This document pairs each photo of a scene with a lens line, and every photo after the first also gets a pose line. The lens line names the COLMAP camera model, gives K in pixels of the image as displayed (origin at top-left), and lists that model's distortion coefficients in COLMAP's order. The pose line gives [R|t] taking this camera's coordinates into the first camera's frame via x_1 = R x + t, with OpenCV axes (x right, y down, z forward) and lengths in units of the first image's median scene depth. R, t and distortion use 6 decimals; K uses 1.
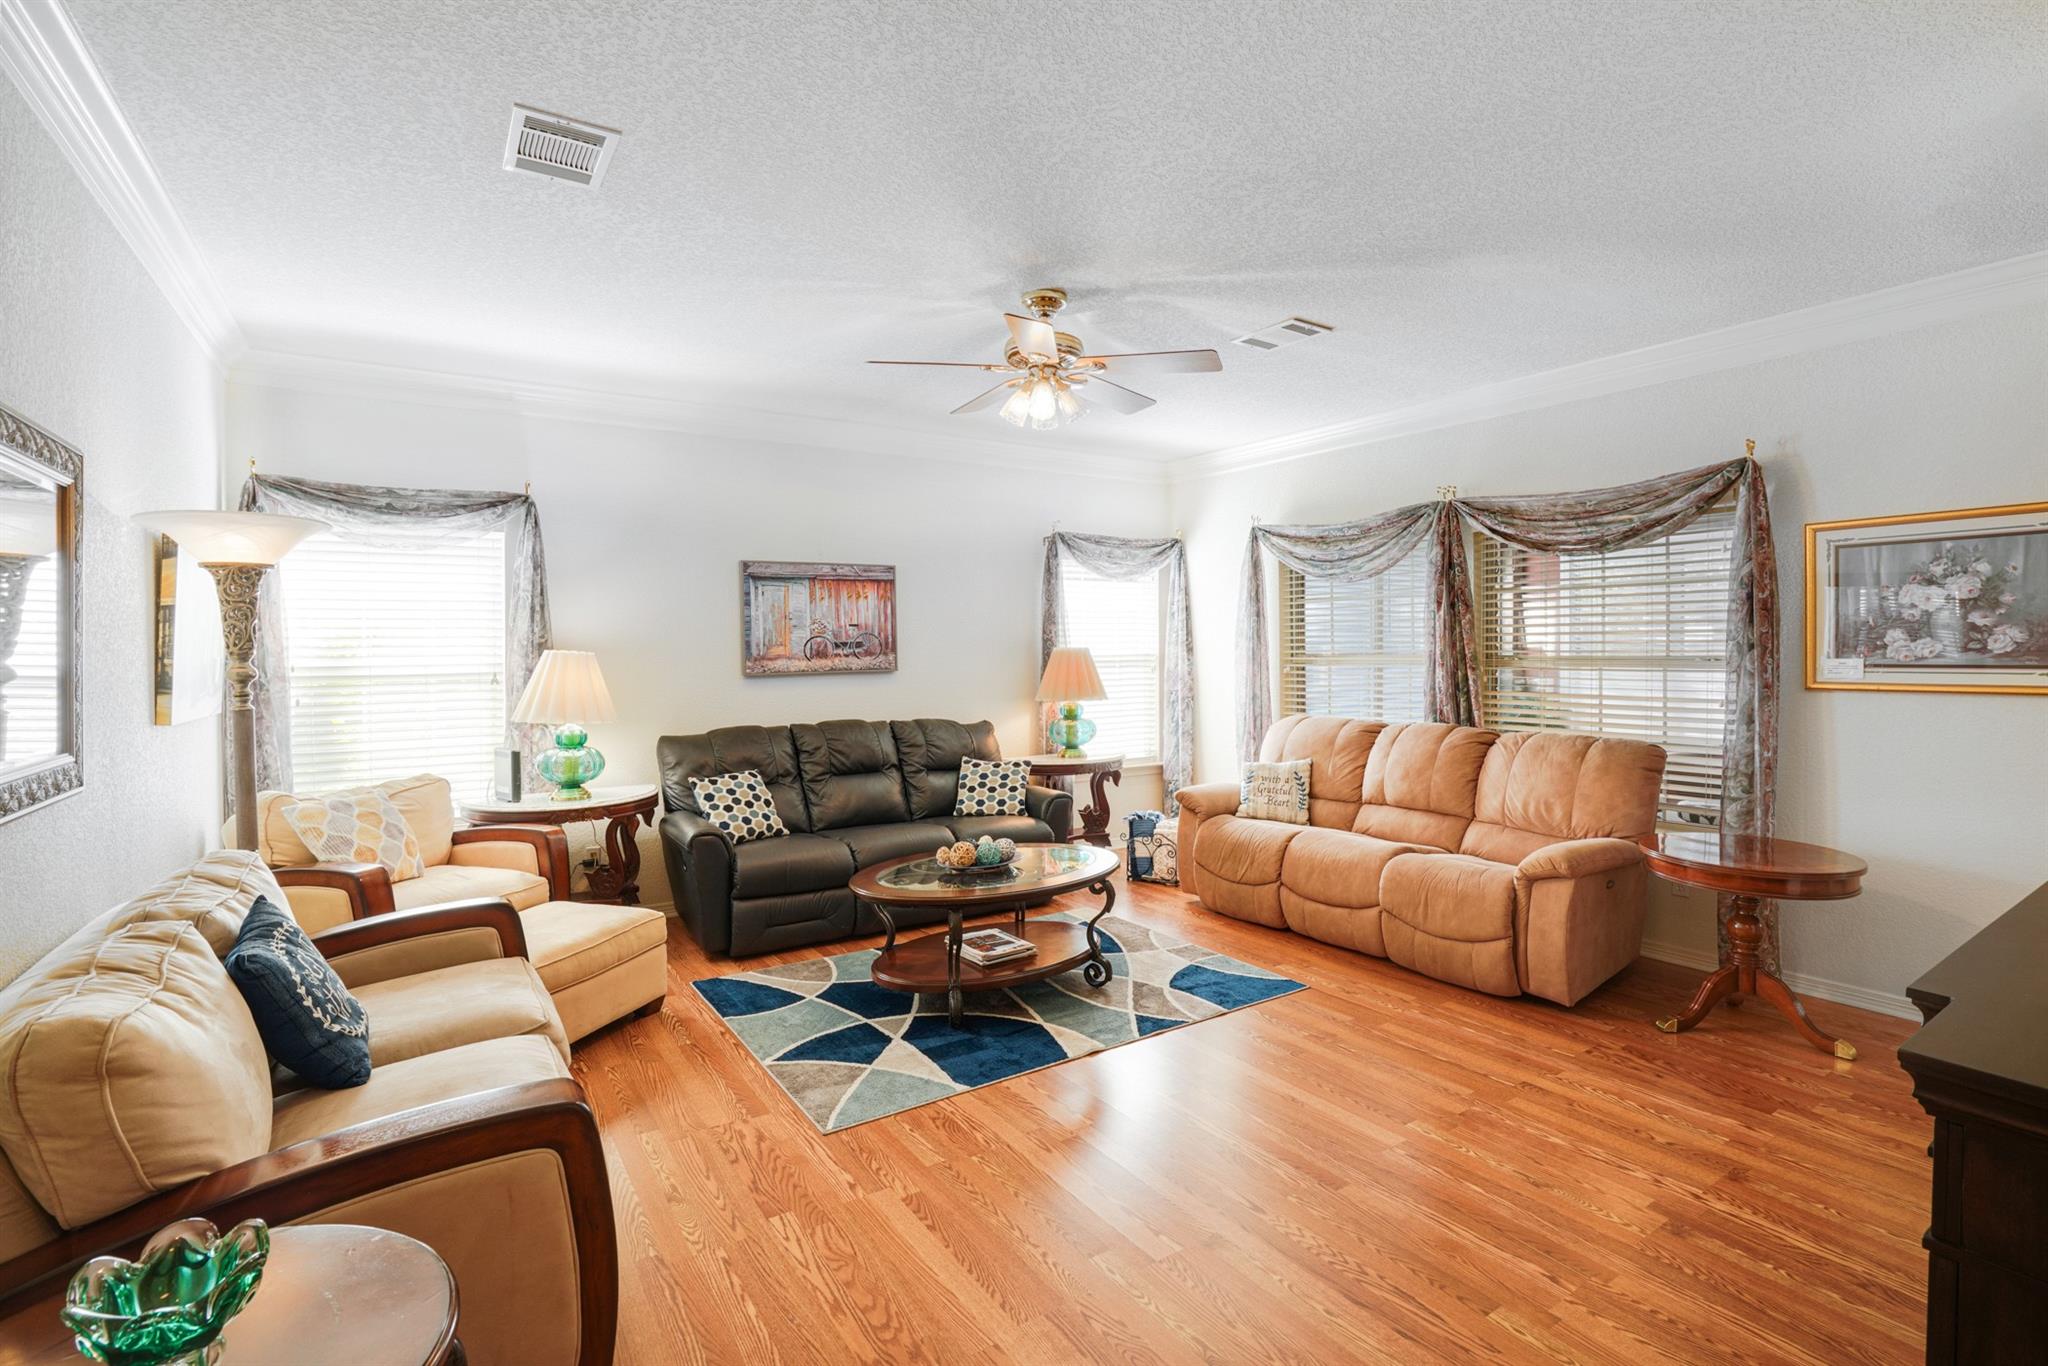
lens RADIAL K [[959.8, 0, 1032.2], [0, 959.8, 652.3], [0, 0, 1]] dist [-0.040854, 0.000393]
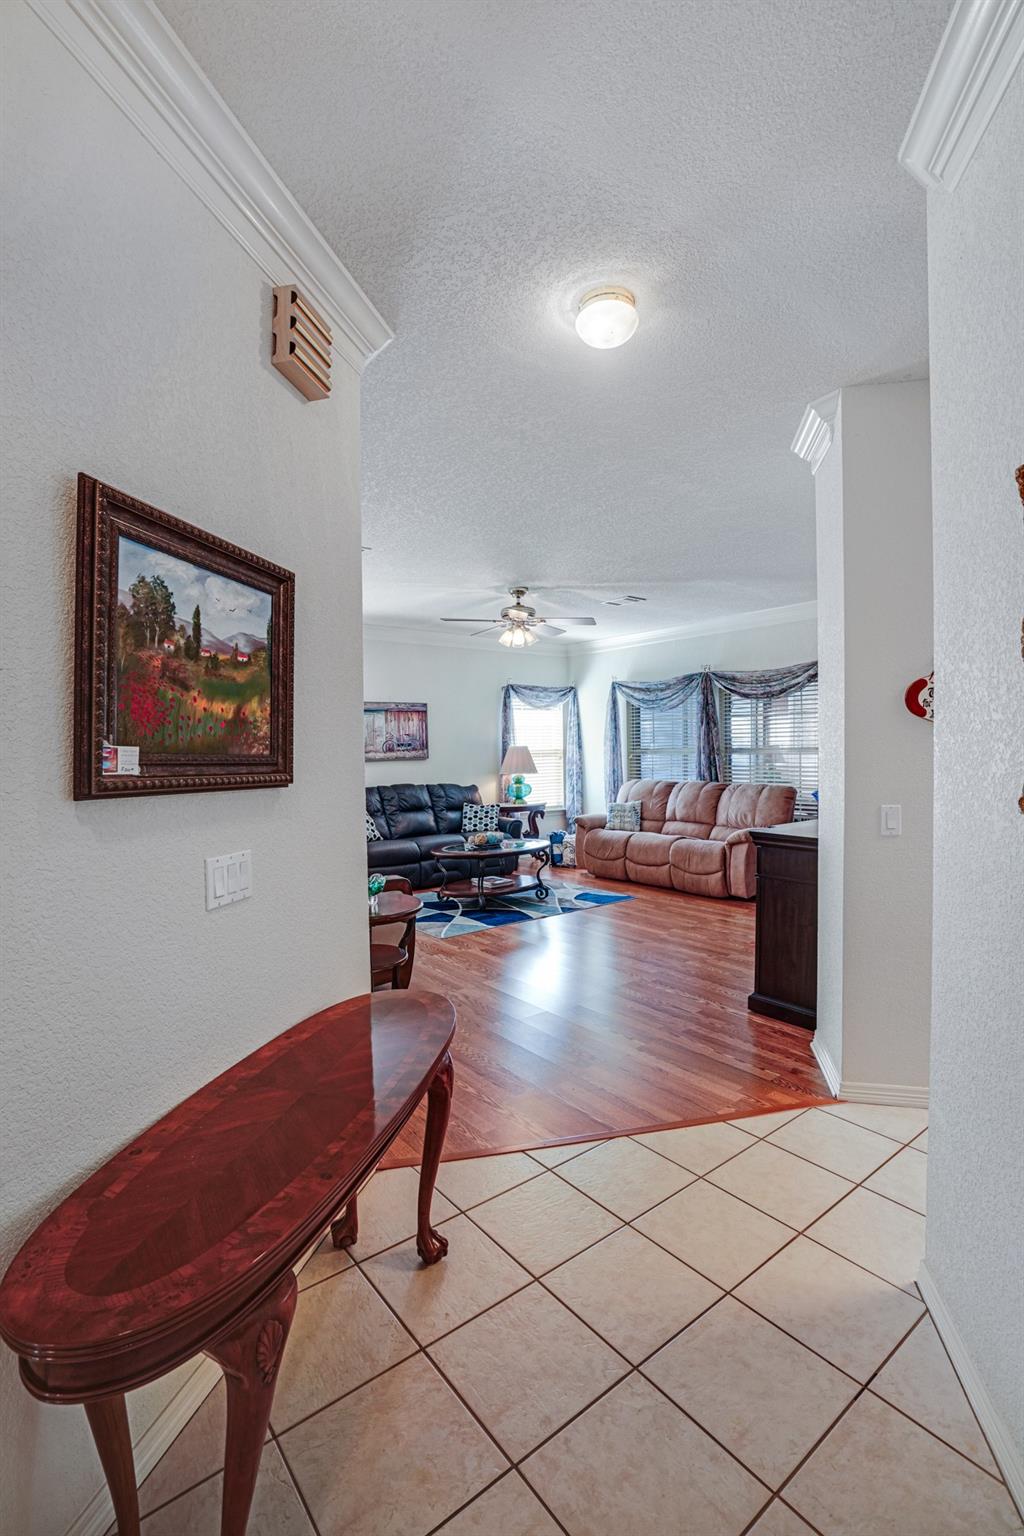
lens RADIAL K [[717.2, 0, 516.9], [0, 717.2, 761.0], [0, 0, 1]] dist [-0.003525, -0.000059]
pose [[0.996611, -0.007956, 0.081868, -0.096767], [0.007055, 0.999911, 0.011284, 0.011239], [-0.081951, -0.010668, 0.996579, -0.507132]]
